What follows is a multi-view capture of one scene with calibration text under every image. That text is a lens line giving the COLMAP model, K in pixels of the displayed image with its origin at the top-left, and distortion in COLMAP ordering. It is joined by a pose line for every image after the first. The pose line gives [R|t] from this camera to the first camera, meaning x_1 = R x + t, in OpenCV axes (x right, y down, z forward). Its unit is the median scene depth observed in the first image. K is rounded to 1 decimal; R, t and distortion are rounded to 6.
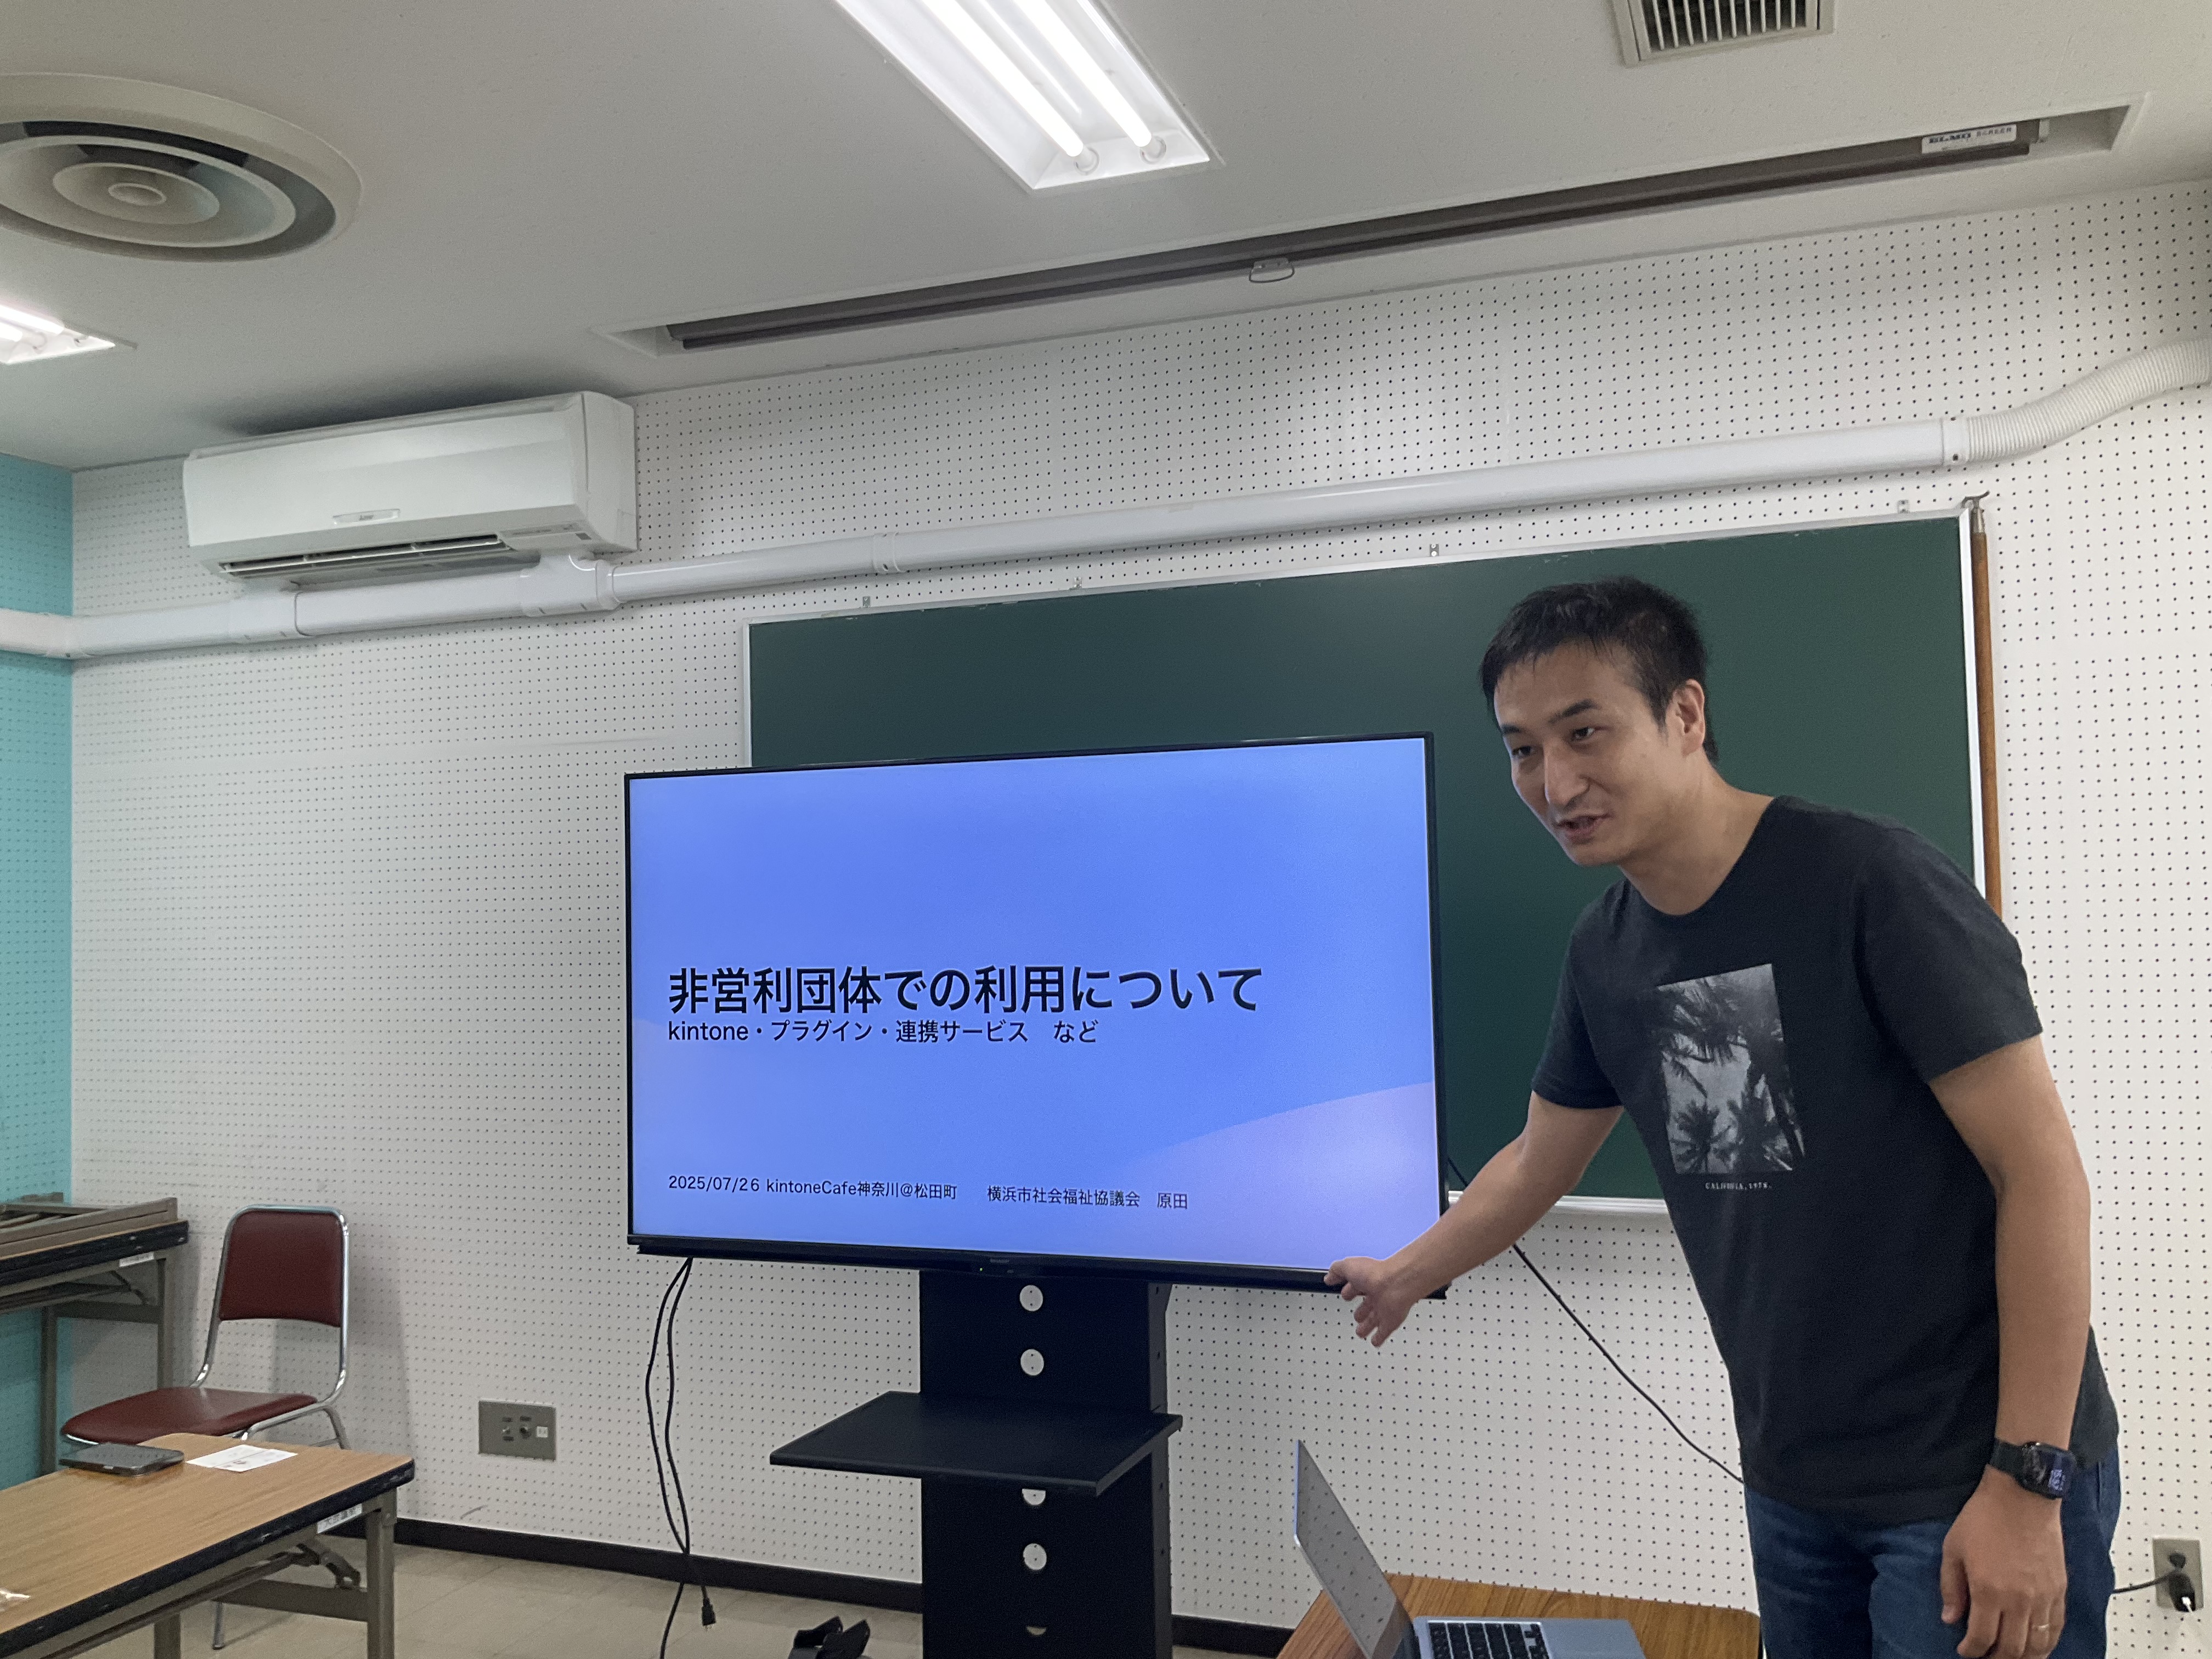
lens RADIAL K [[1839.4, 0, 1107.3], [0, 1839.4, 816.2], [0, 0, 1]] dist [0.080325, -0.163791]
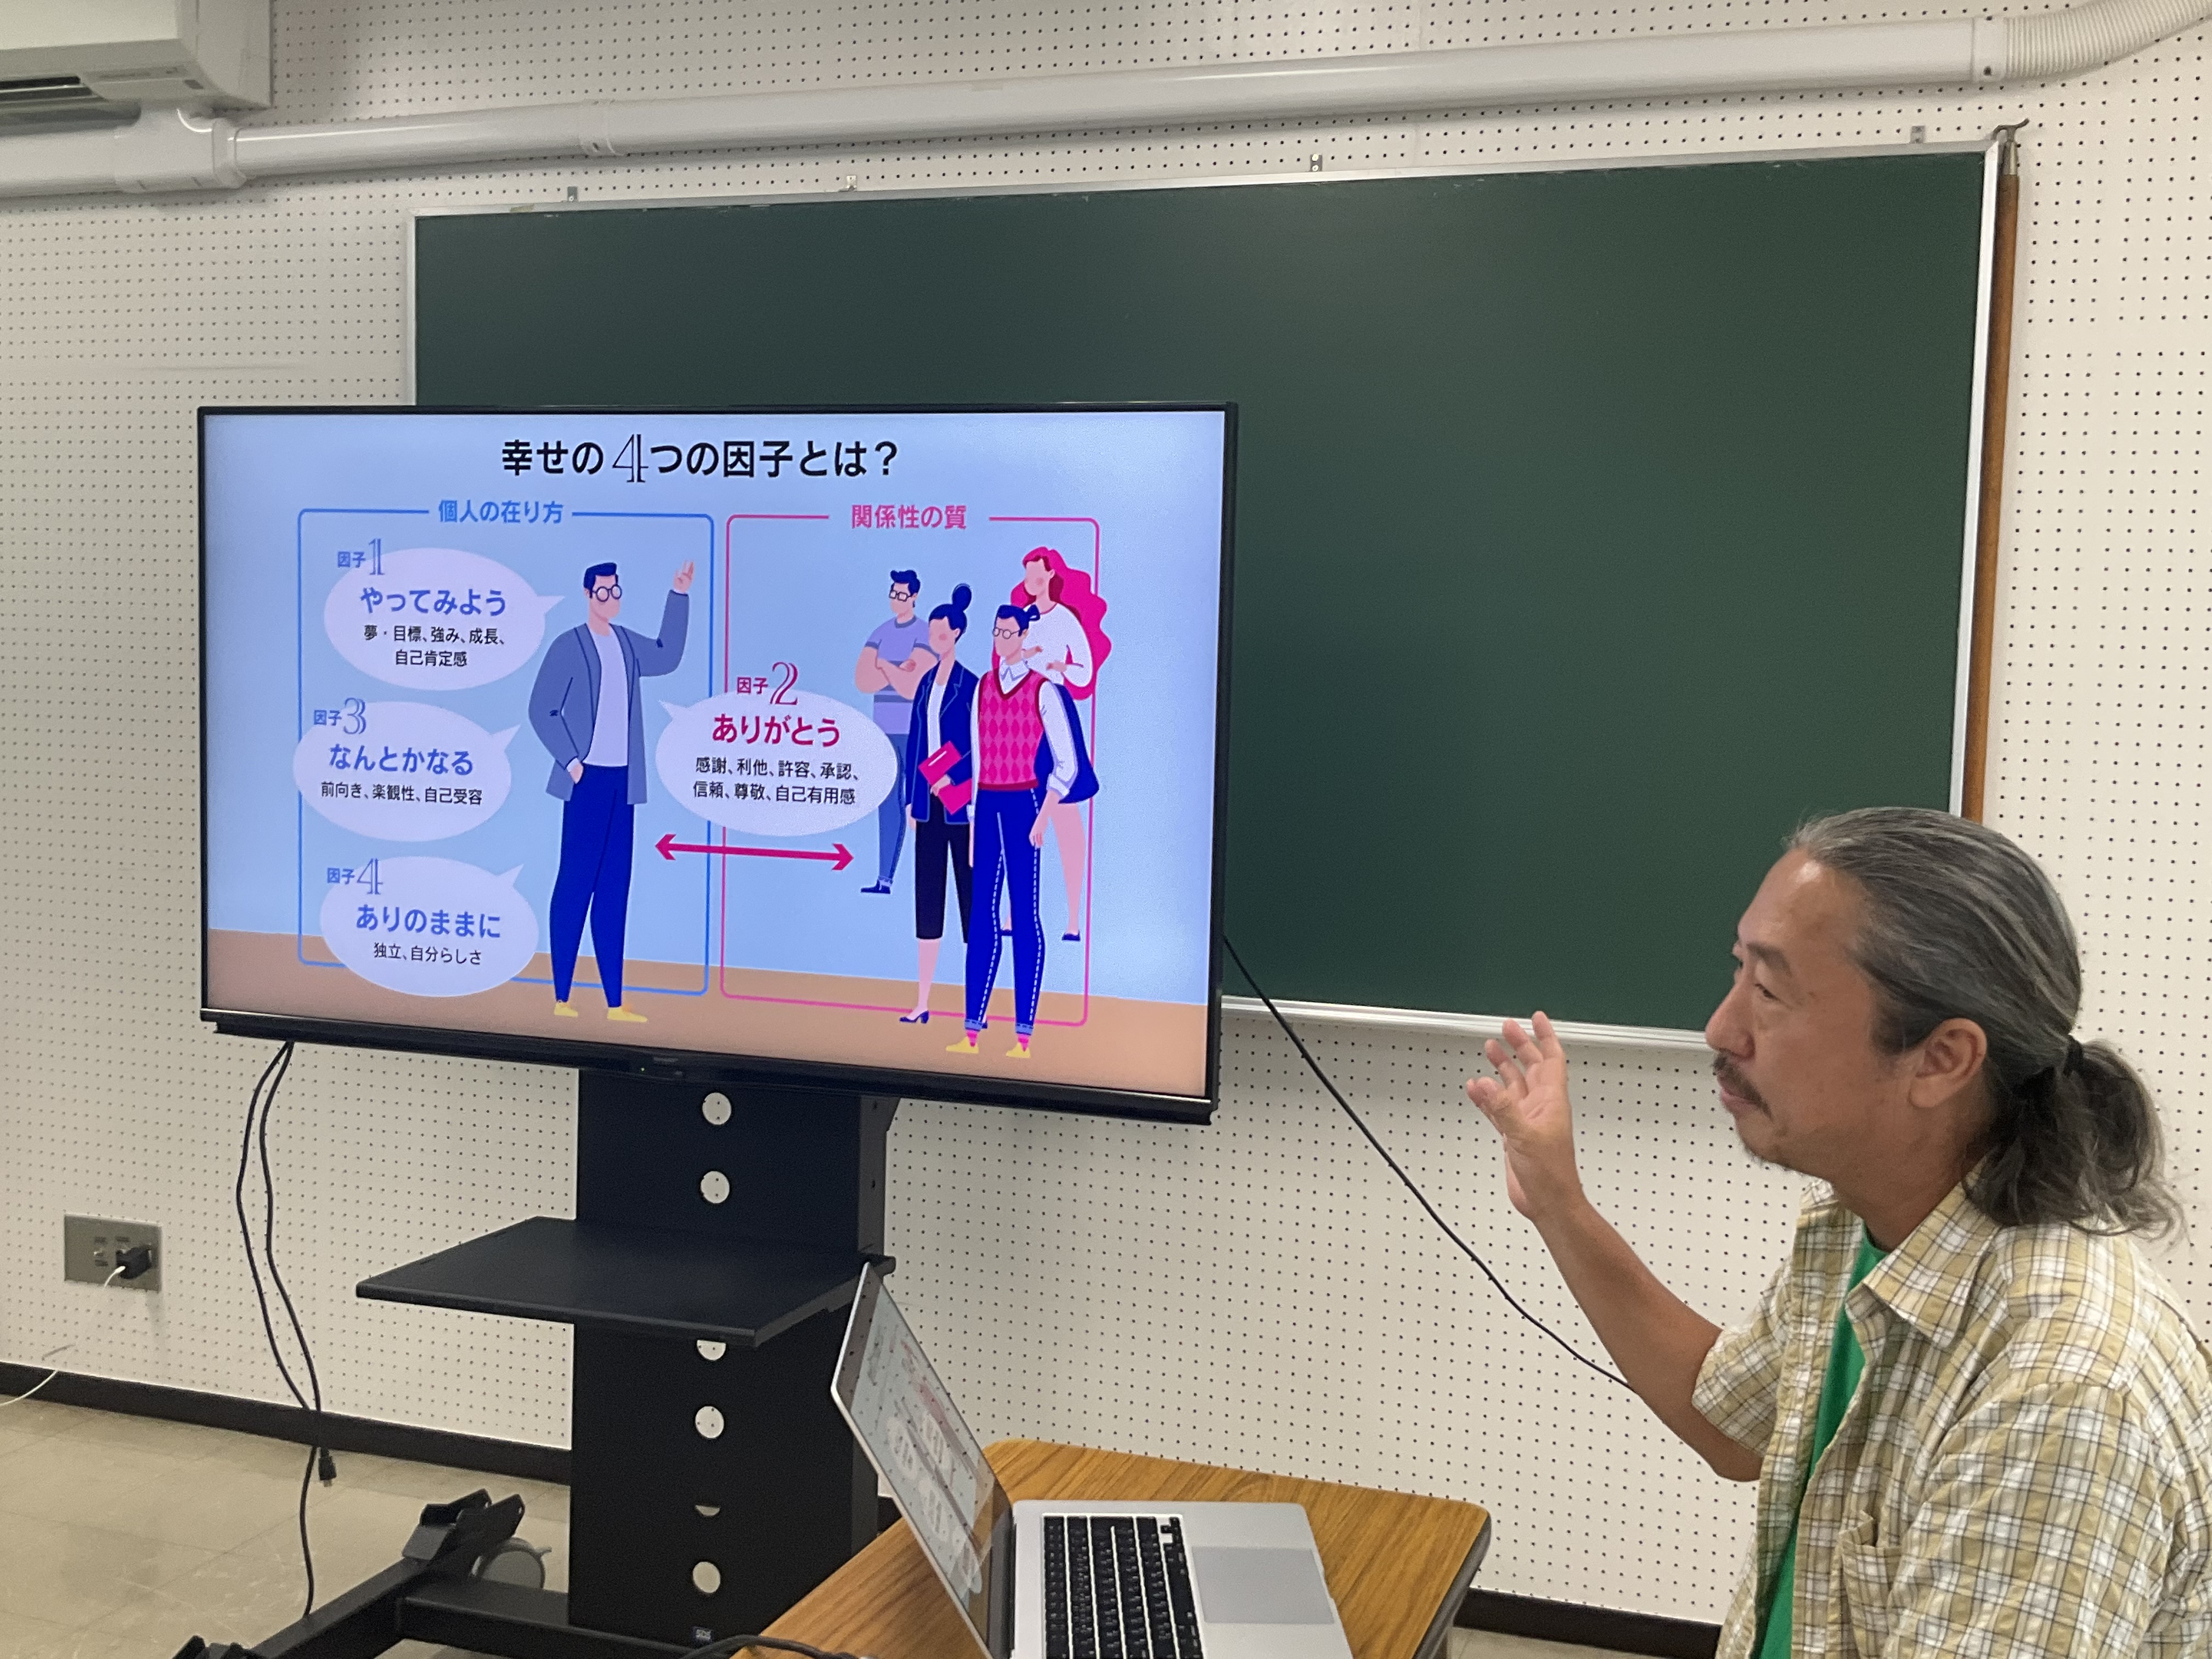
lens RADIAL K [[2418.6, 0, 1118.8], [0, 2418.6, 817.3], [0, 0, 1]] dist [0.017209, 0.000000]
pose [[0.998506, 0.044206, 0.032121, 0.076762], [-0.047780, 0.991540, 0.120685, 0.005022], [-0.026515, -0.122039, 0.992171, -0.007216]]
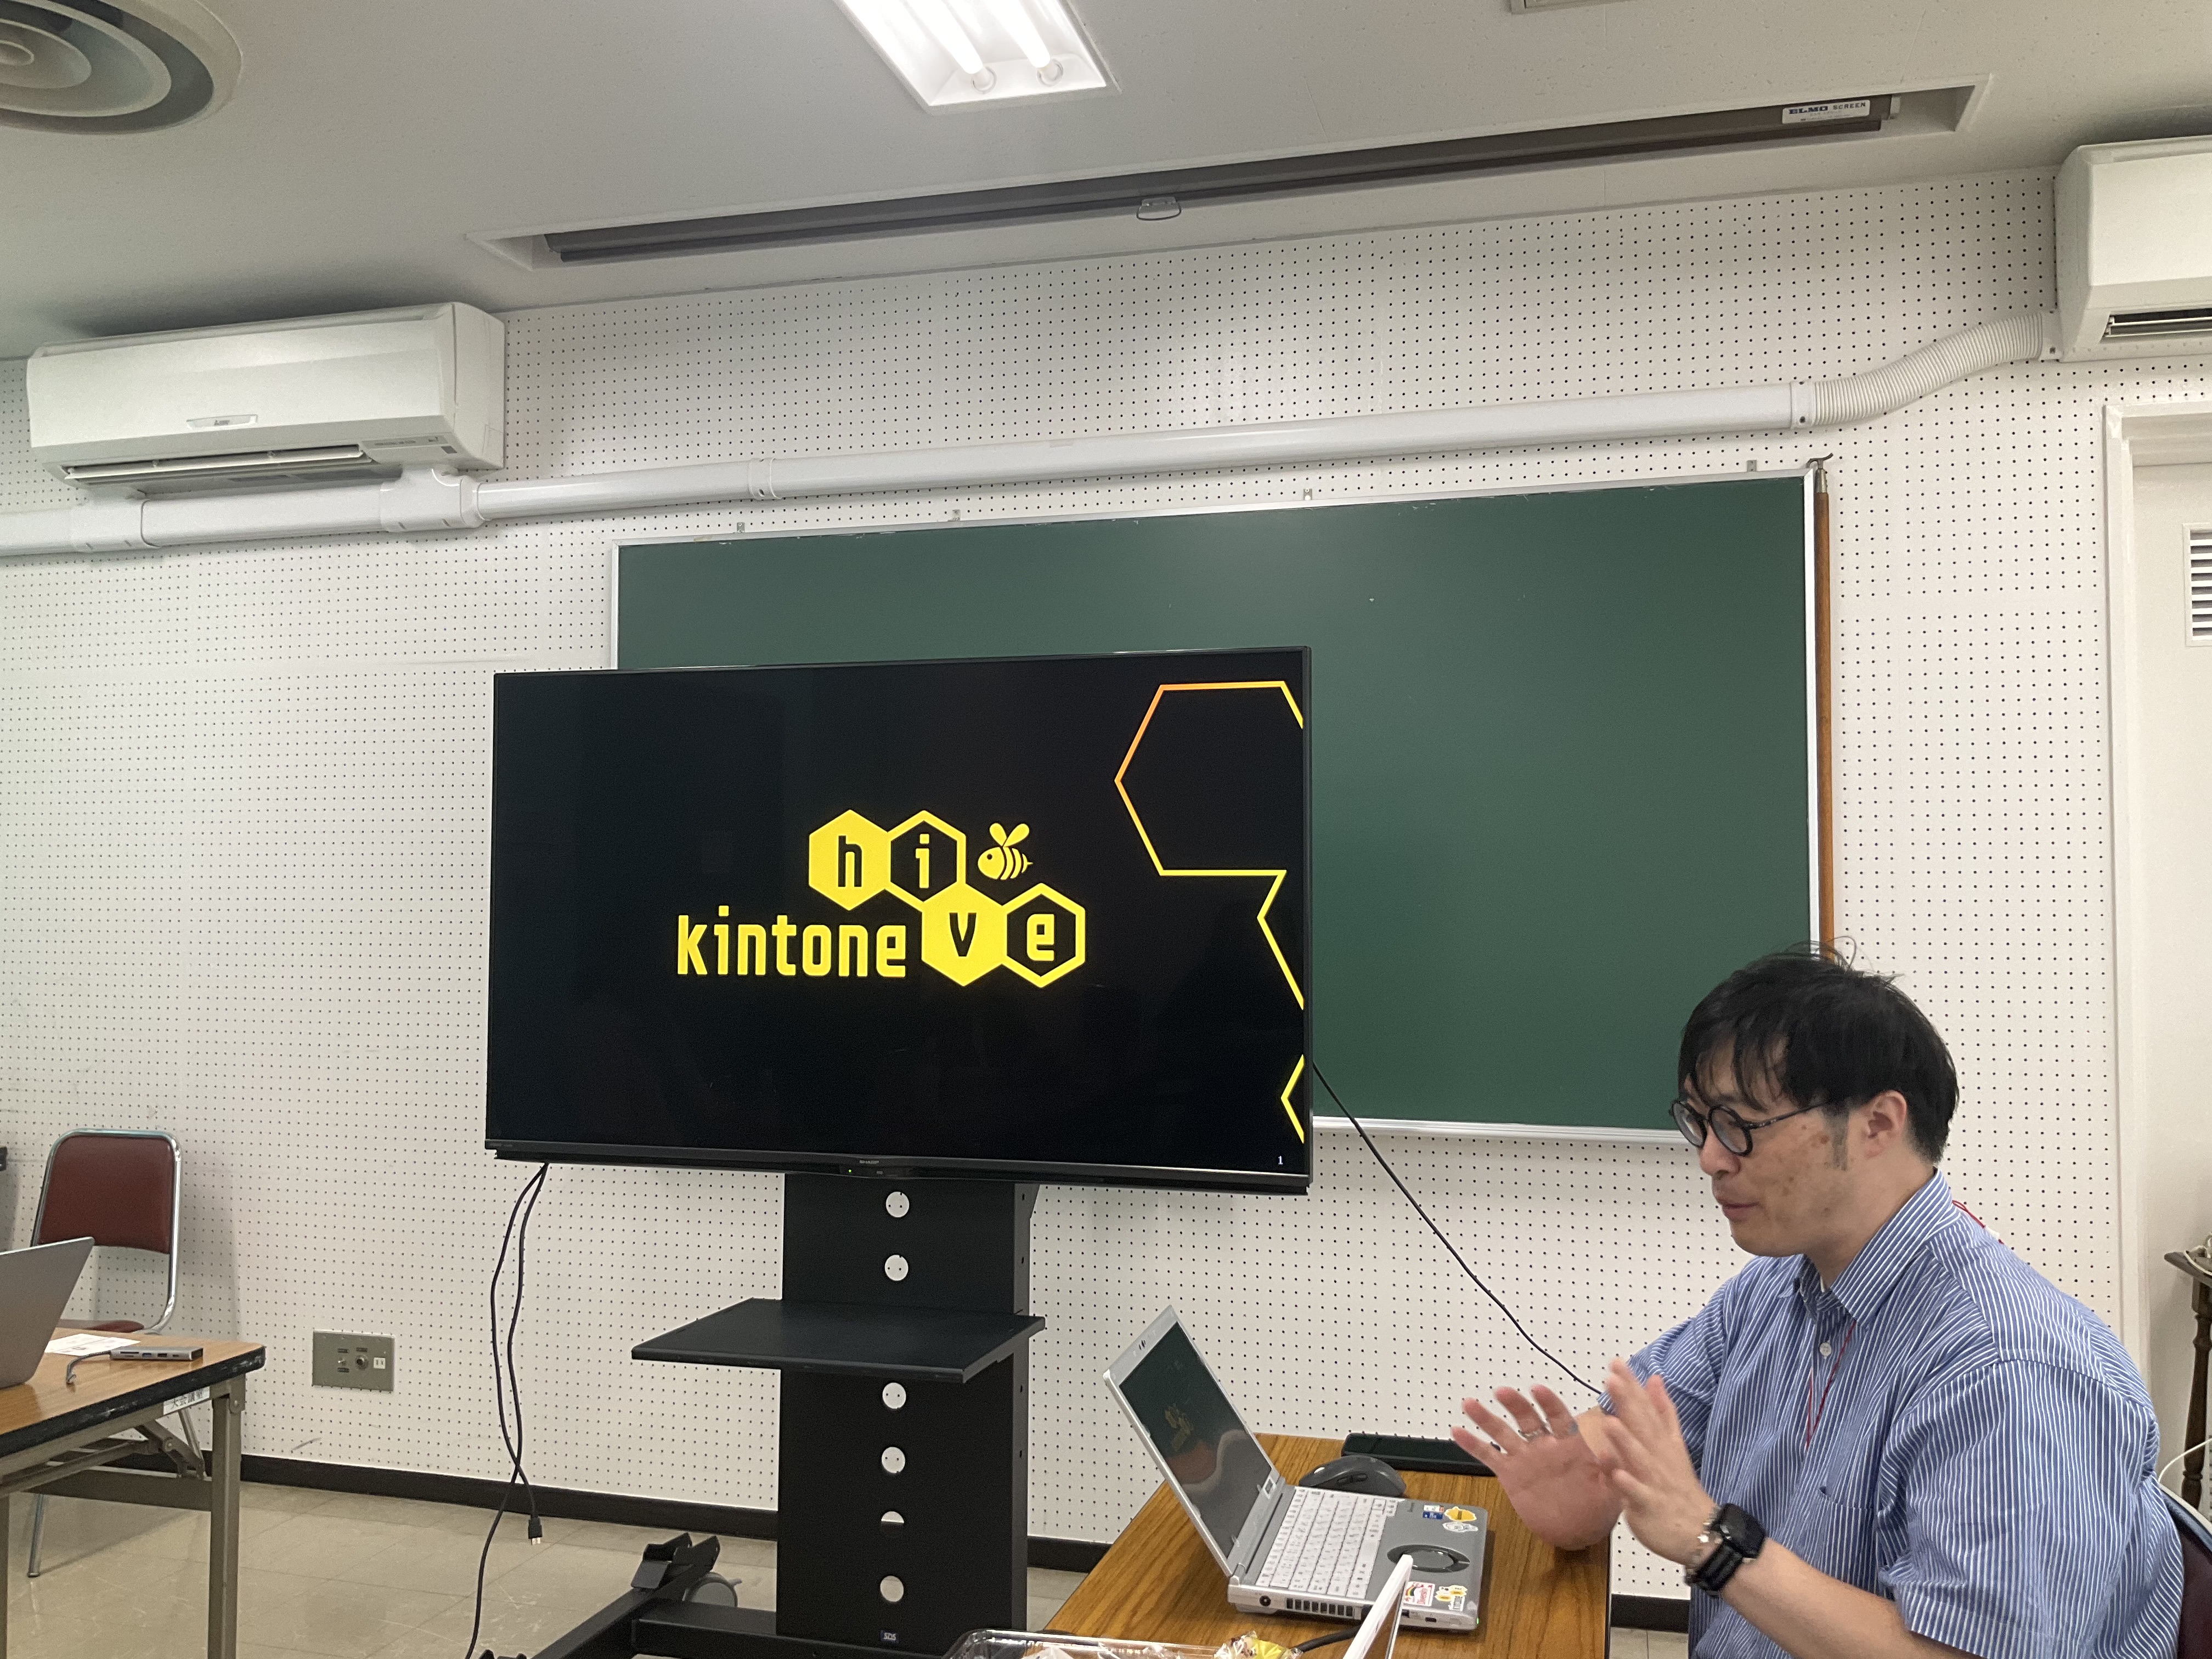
lens RADIAL K [[1839.4, 0, 1104.7], [0, 1839.4, 821.6], [0, 0, 1]] dist [0.080325, -0.163791]
pose [[0.995883, 0.028916, 0.085915, -0.017863], [-0.028898, 0.999581, -0.001455, 0.042249], [-0.085921, -0.001034, 0.996301, -0.011133]]
